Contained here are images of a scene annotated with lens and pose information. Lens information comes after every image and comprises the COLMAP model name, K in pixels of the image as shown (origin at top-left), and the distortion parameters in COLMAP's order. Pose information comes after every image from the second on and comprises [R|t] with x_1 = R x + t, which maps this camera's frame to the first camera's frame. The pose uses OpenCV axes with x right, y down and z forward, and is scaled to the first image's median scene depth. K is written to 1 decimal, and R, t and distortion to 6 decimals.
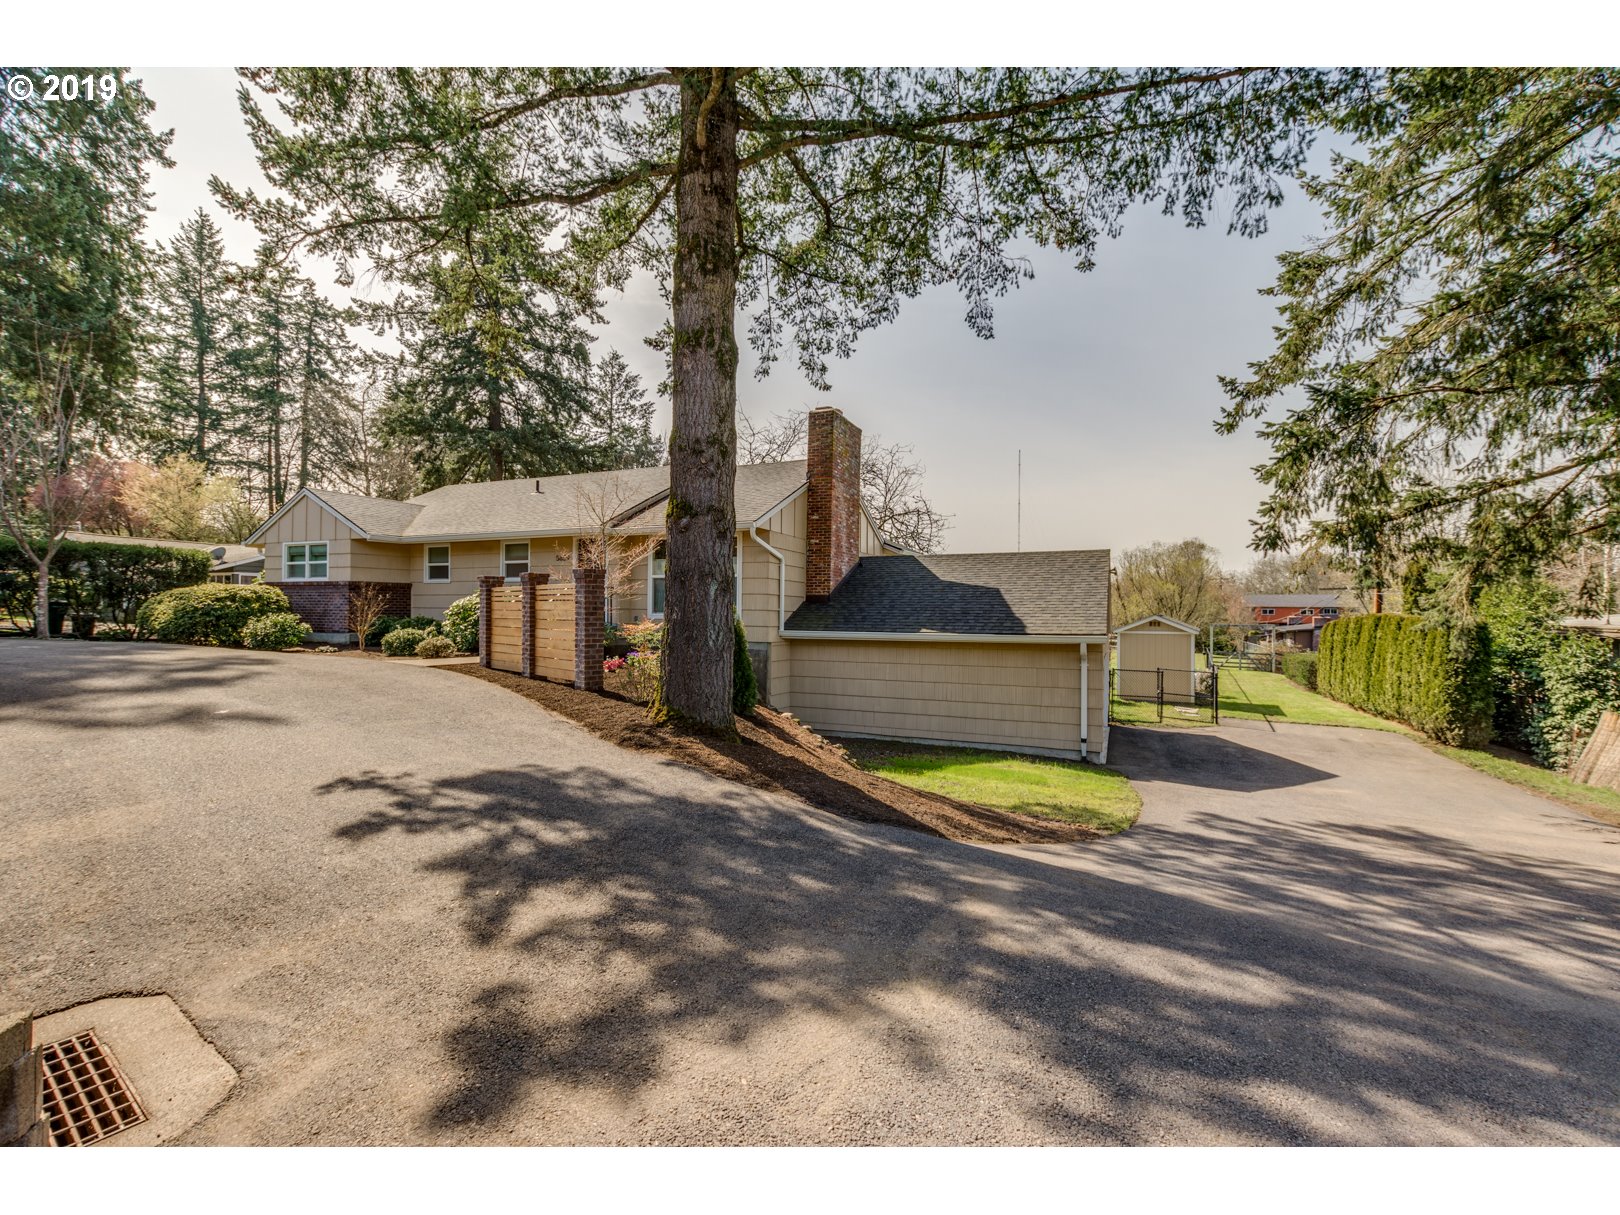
lens RADIAL K [[695.6, 0, 807.0], [0, 695.6, 607.2], [0, 0, 1]] dist [0.000452, -0.000162]
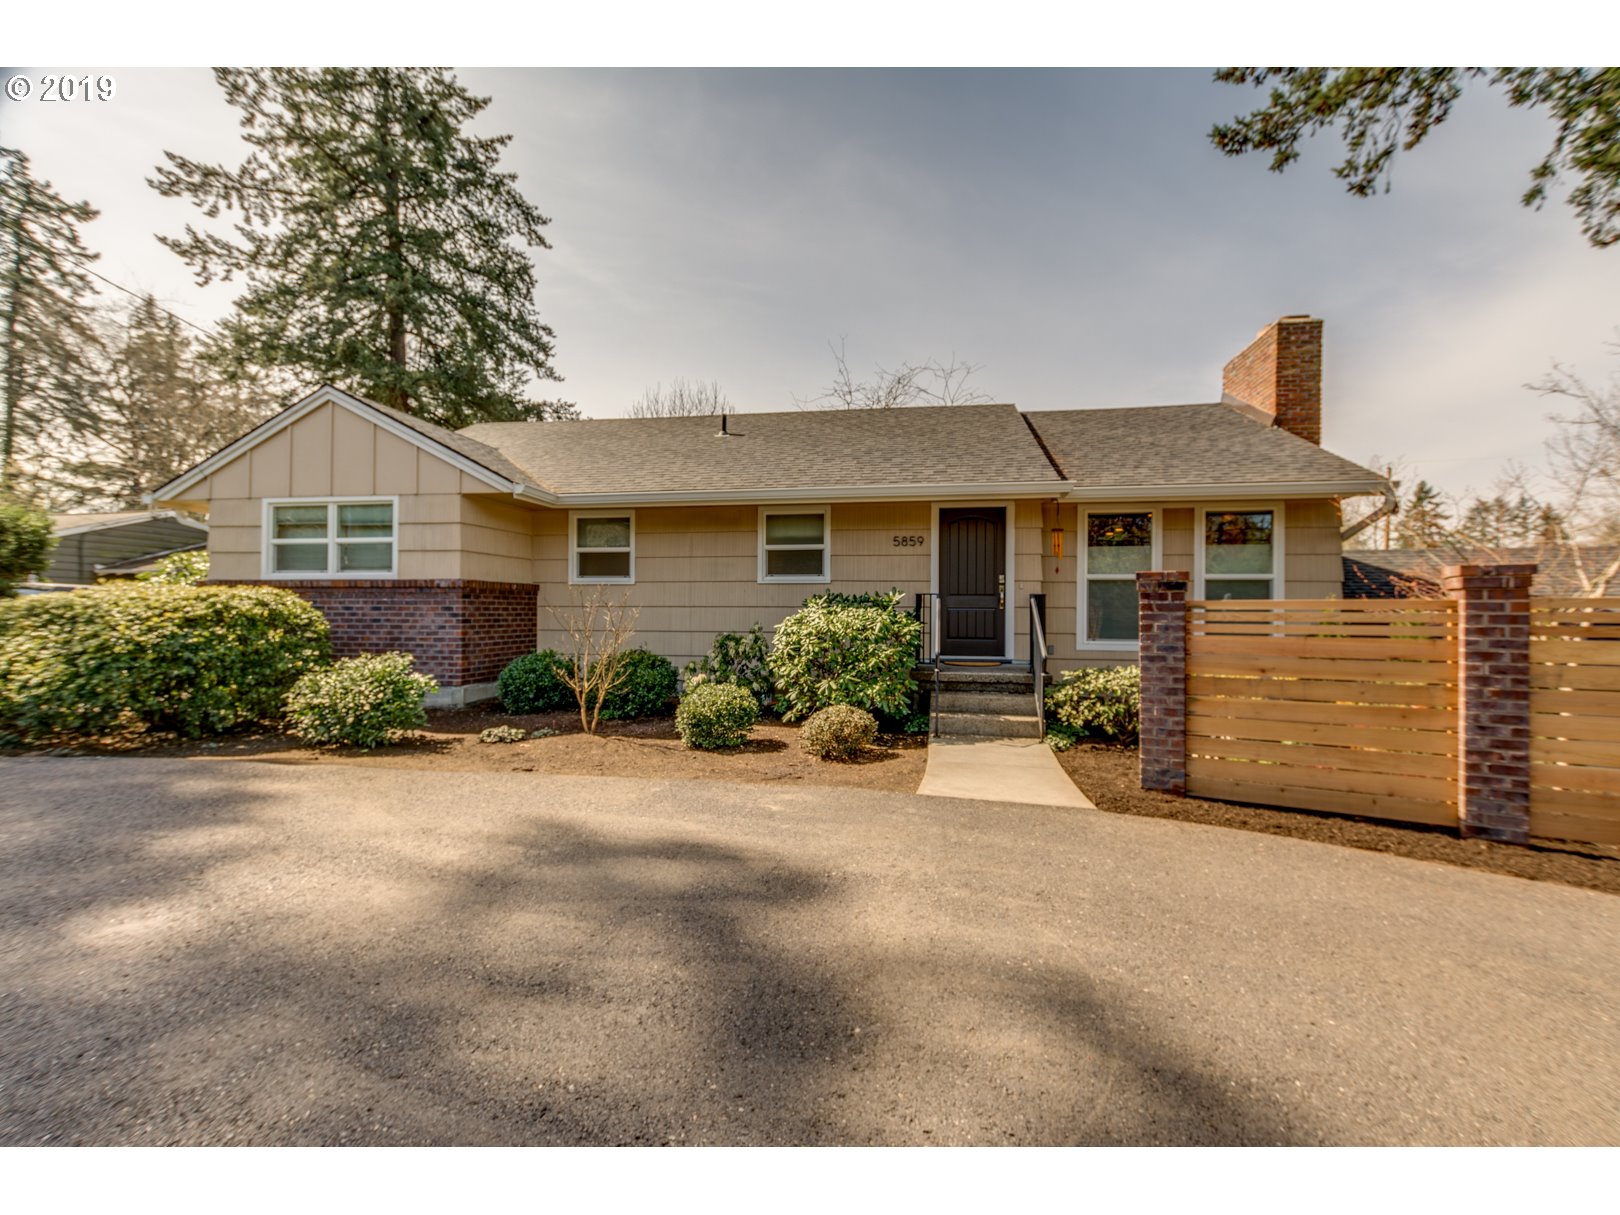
lens RADIAL K [[695.6, 0, 813.0], [0, 695.6, 606.6], [0, 0, 1]] dist [0.000452, -0.000162]
pose [[0.964666, -0.002698, 0.263462, -0.217662], [0.003244, 0.999993, -0.001640, -0.006670], [-0.263456, 0.002437, 0.964668, 0.183740]]
